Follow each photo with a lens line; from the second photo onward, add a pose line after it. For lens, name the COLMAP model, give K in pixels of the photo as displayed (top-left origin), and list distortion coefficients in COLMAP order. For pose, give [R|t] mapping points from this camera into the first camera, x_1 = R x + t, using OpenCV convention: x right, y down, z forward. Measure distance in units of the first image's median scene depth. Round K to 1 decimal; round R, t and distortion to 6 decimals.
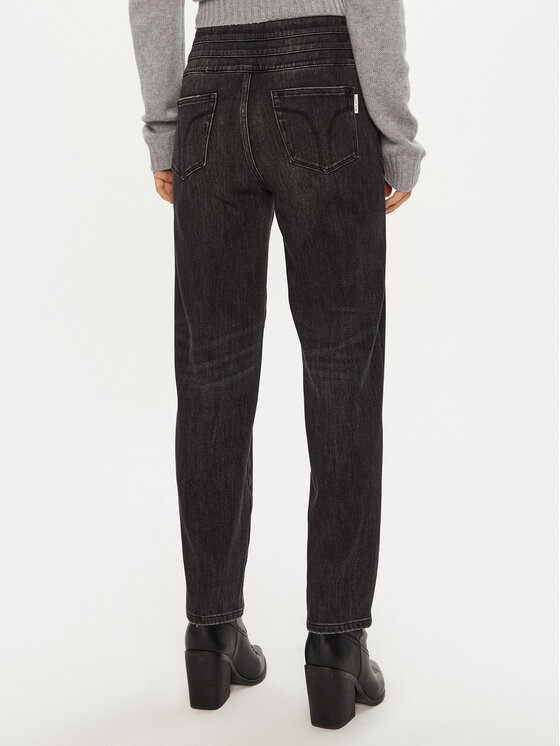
lens RADIAL K [[825.0, 0, 281.4], [0, 825.0, 369.5], [0, 0, 1]] dist [0.054579, 0.000000]
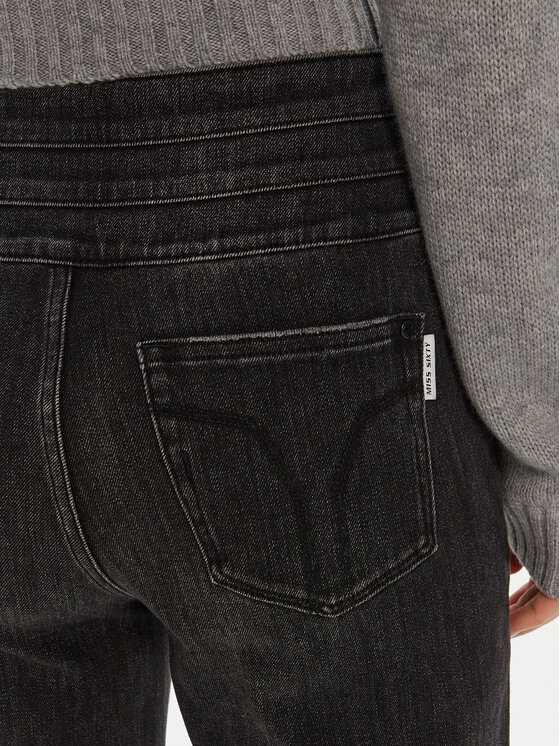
lens RADIAL K [[825.0, 0, 280.0], [0, 825.0, 377.0], [0, 0, 1]] dist [0.054579, 0.000000]
pose [[0.999810, -0.019452, -0.000910, 0.036844], [0.019264, 0.981146, 0.192308, -0.375825], [-0.002848, -0.192289, 0.981334, 0.709069]]
